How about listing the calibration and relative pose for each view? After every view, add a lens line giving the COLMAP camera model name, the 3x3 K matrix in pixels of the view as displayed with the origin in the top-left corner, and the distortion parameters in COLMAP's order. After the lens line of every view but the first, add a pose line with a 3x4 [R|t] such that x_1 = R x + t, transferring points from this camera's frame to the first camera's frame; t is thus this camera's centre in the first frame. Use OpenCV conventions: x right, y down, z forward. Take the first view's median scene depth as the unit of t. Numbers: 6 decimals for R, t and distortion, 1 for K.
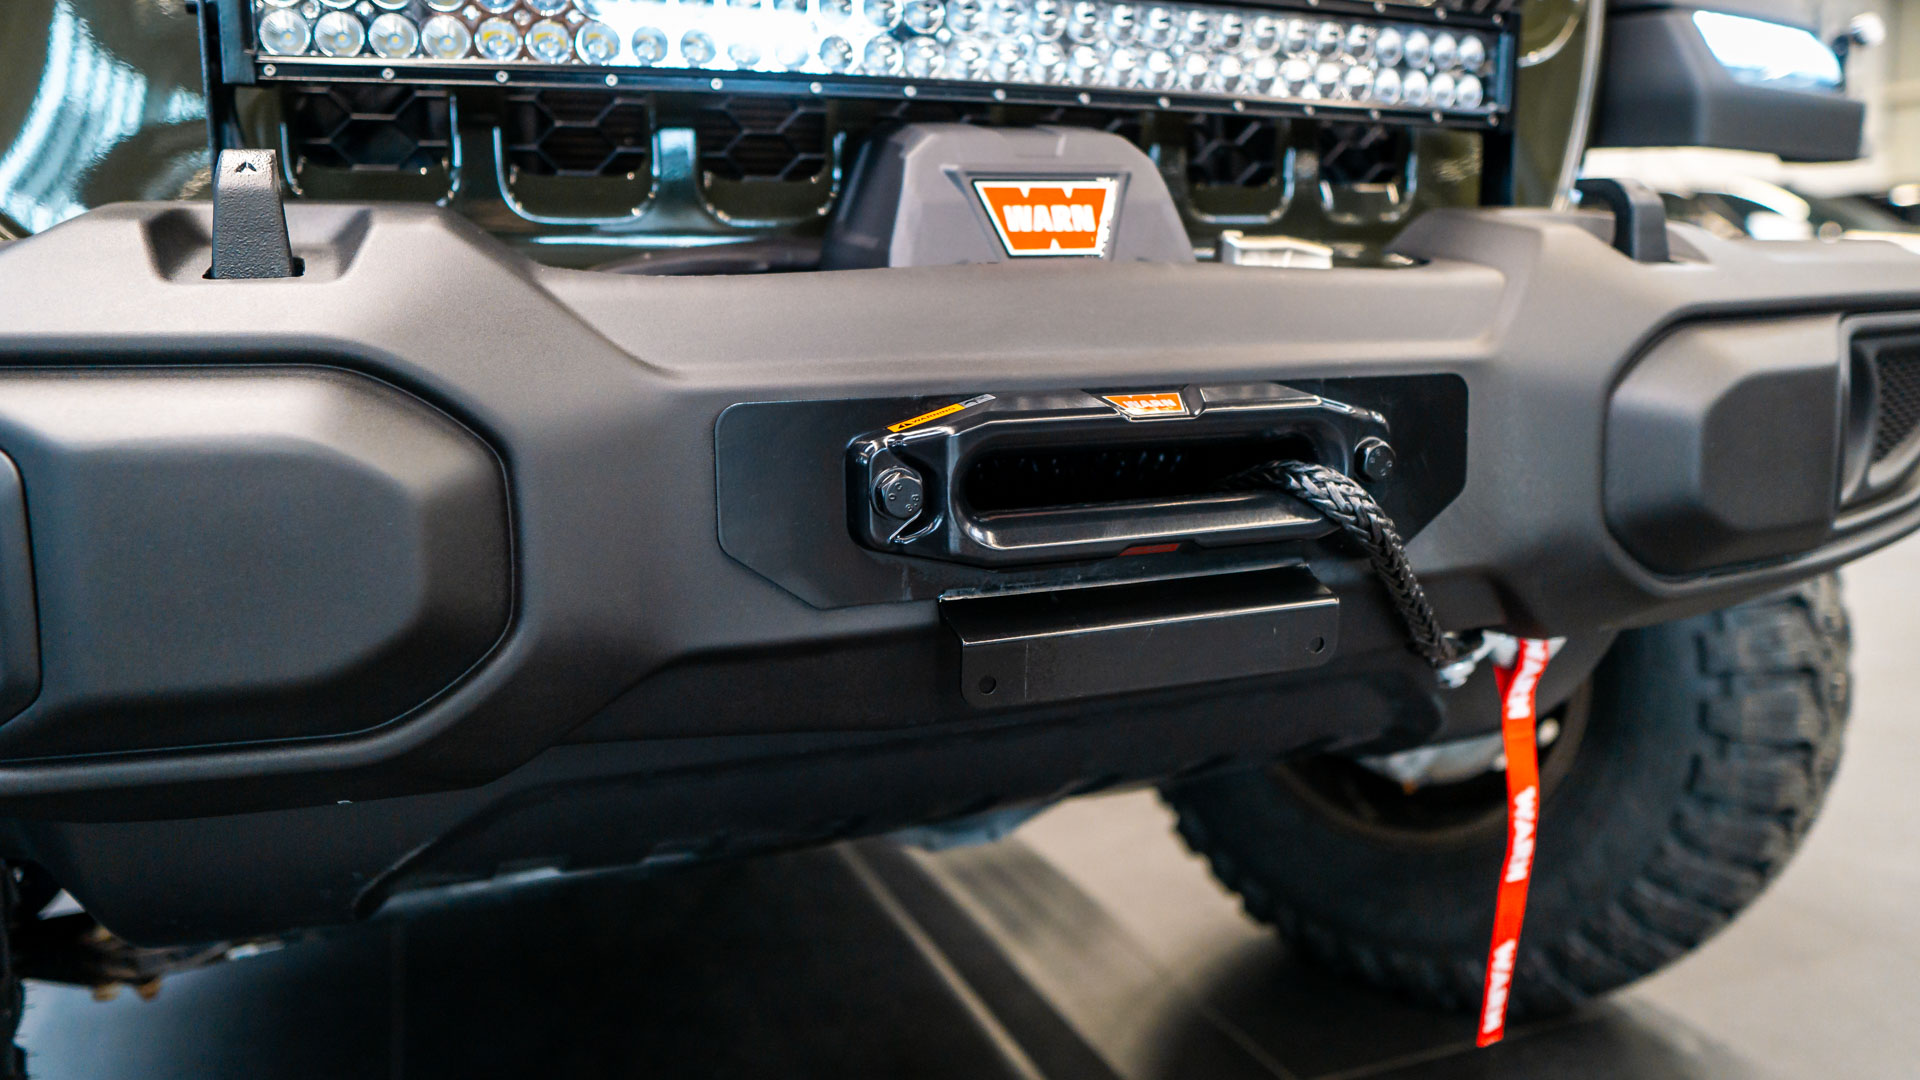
lens RADIAL K [[1439.8, 0, 960.9], [0, 1439.8, 495.0], [0, 0, 1]] dist [-0.019405, -0.003380]
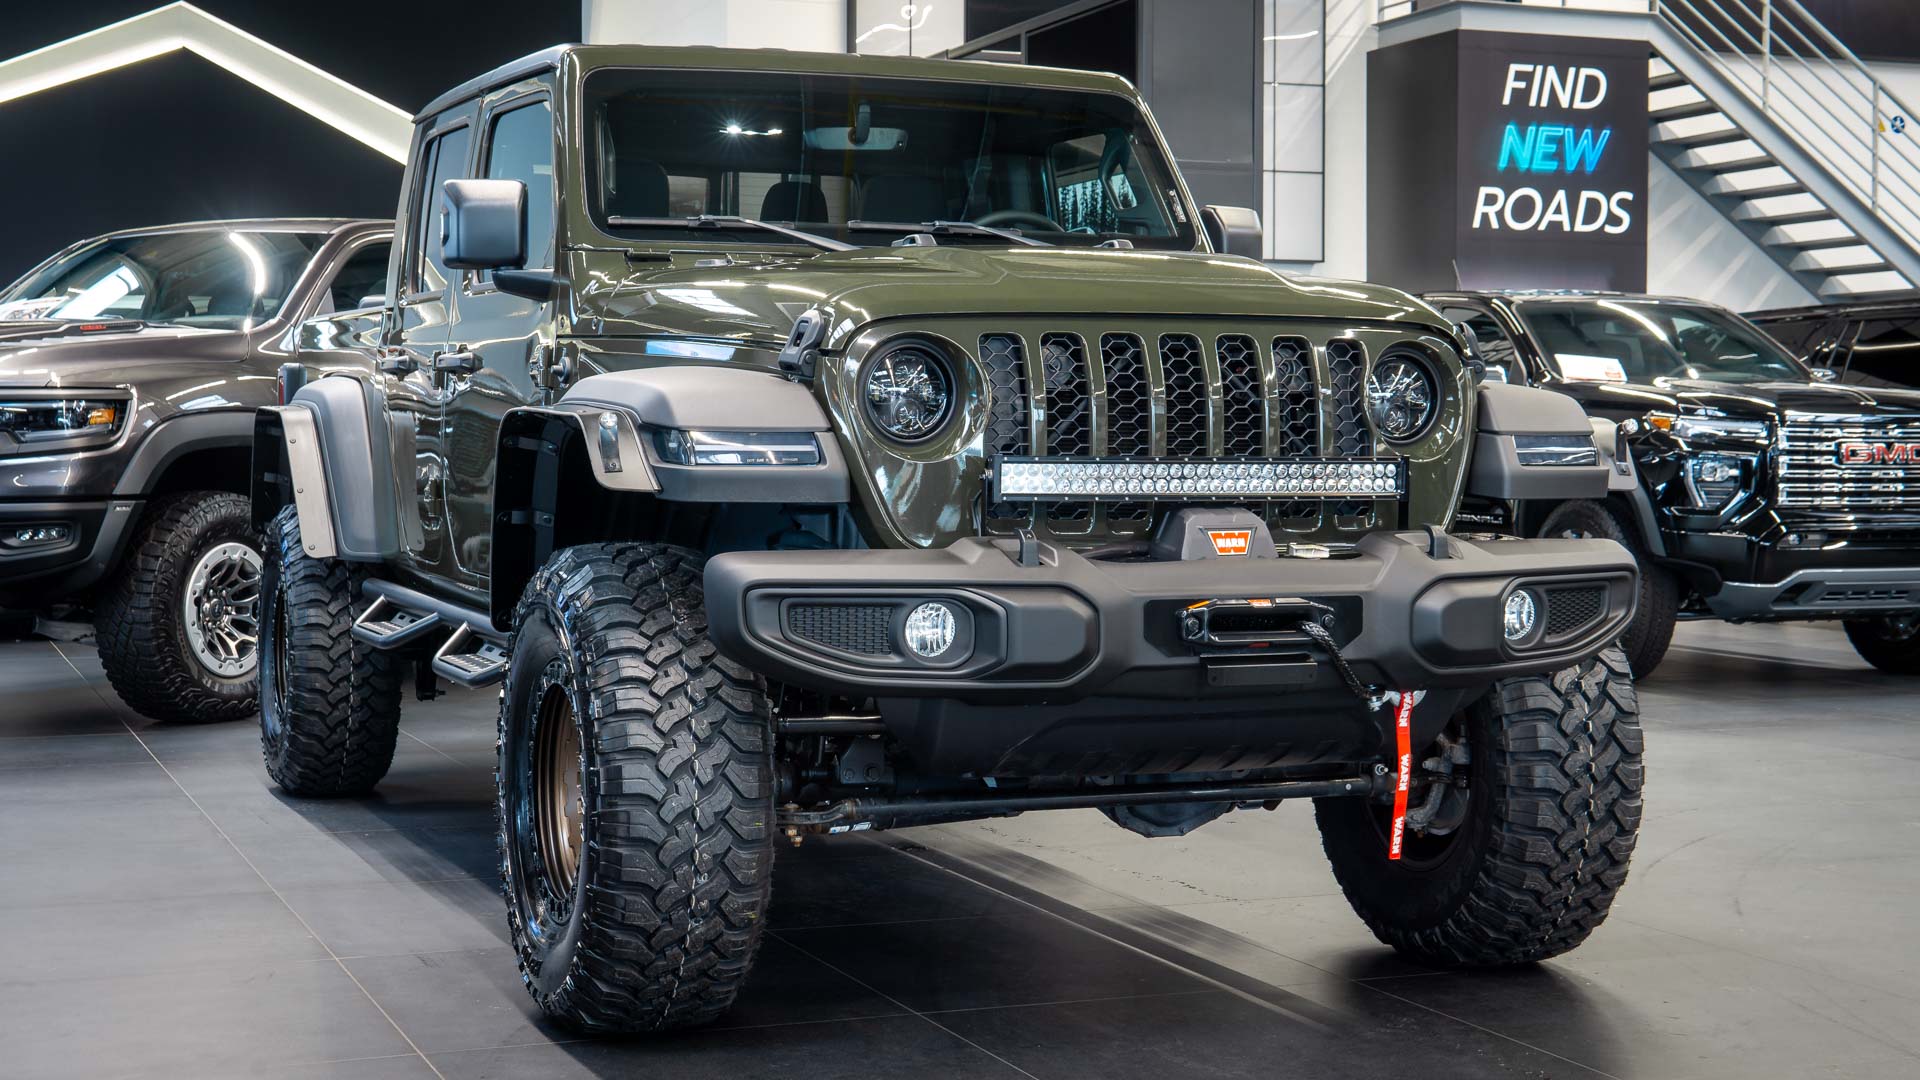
lens RADIAL K [[2732.7, 0, 960.0], [0, 2732.7, 540.0], [0, 0, 1]] dist [0.005547, -0.014640]
pose [[0.999644, 0.026638, 0.001774, -0.537105], [-0.026407, 0.996371, -0.080922, 0.298386], [-0.003923, 0.080846, 0.996719, -4.918328]]
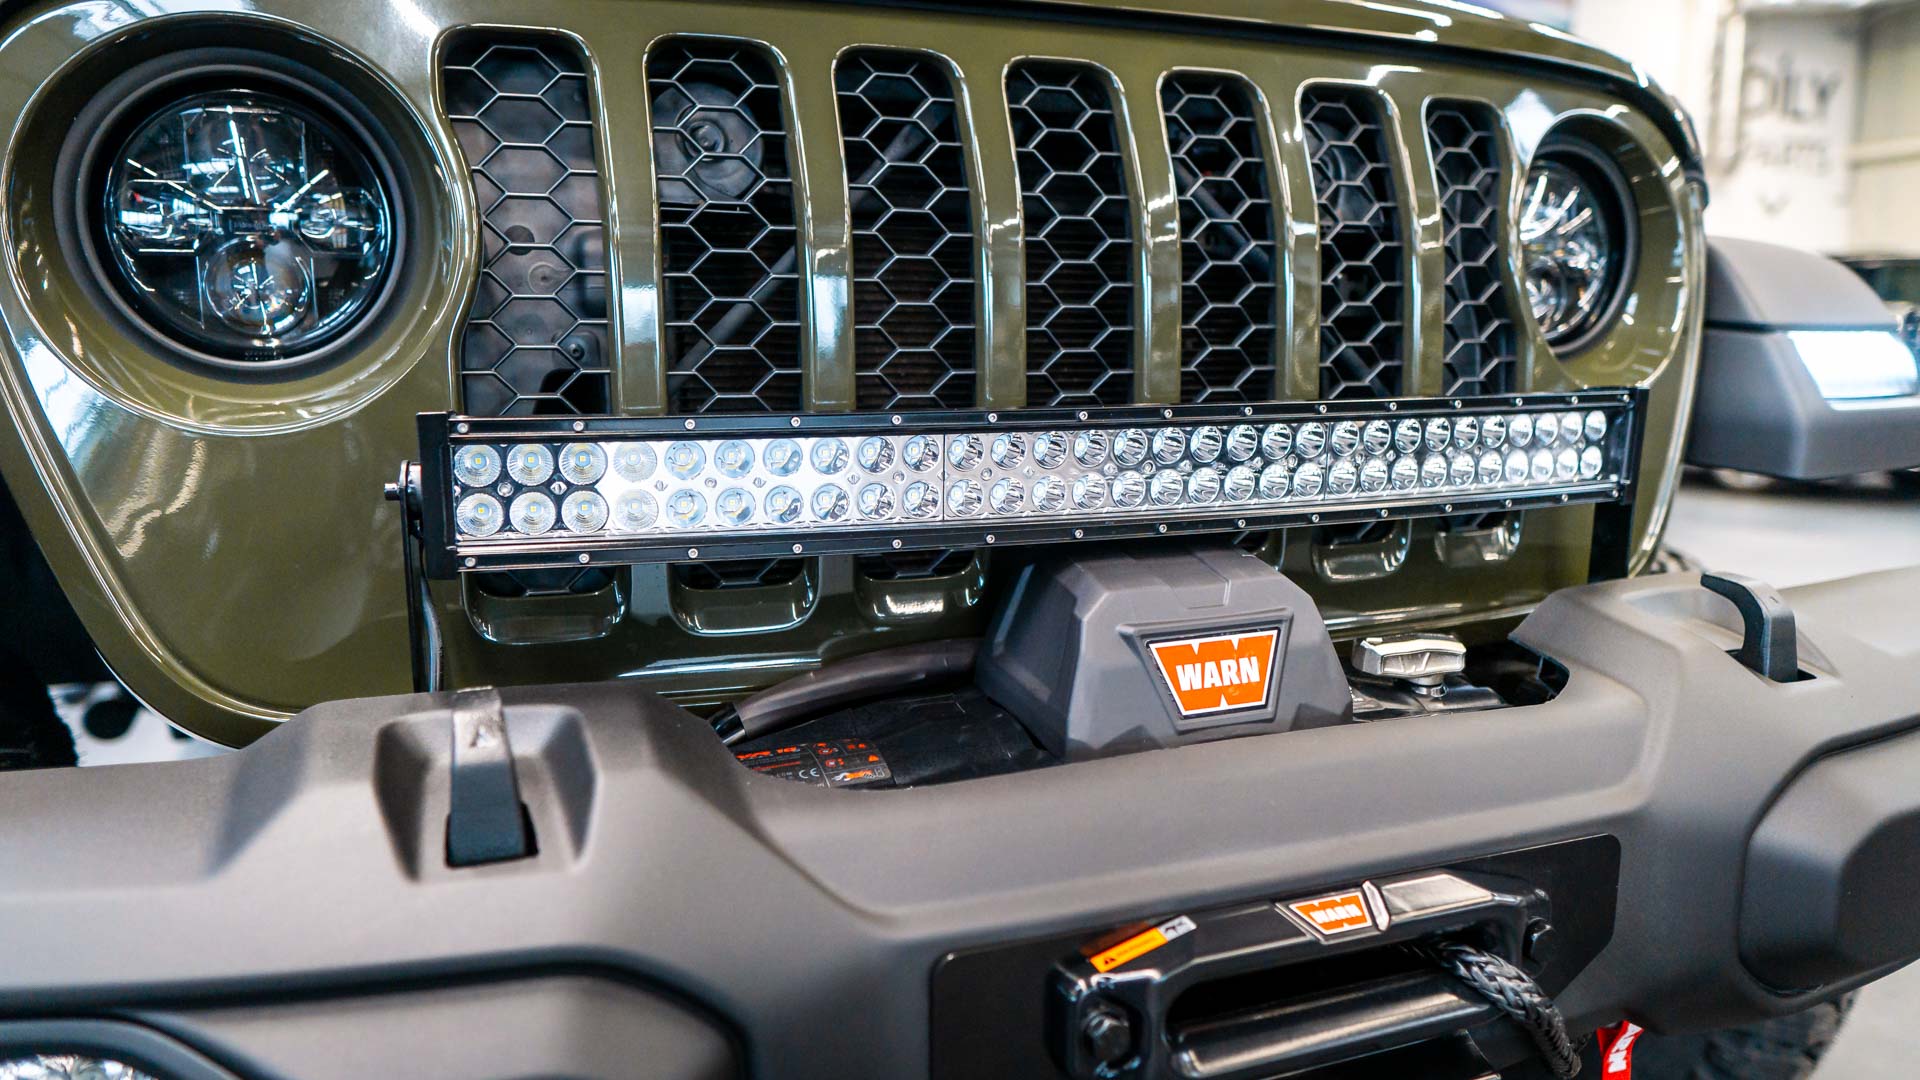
lens RADIAL K [[1356.0, 0, 951.3], [0, 1356.0, 579.7], [0, 0, 1]] dist [-0.008881, -0.000336]
pose [[0.999835, 0.017896, 0.003057, -0.131403], [-0.018029, 0.998537, 0.050985, -0.302713], [-0.002140, -0.051032, 0.998695, 0.041637]]
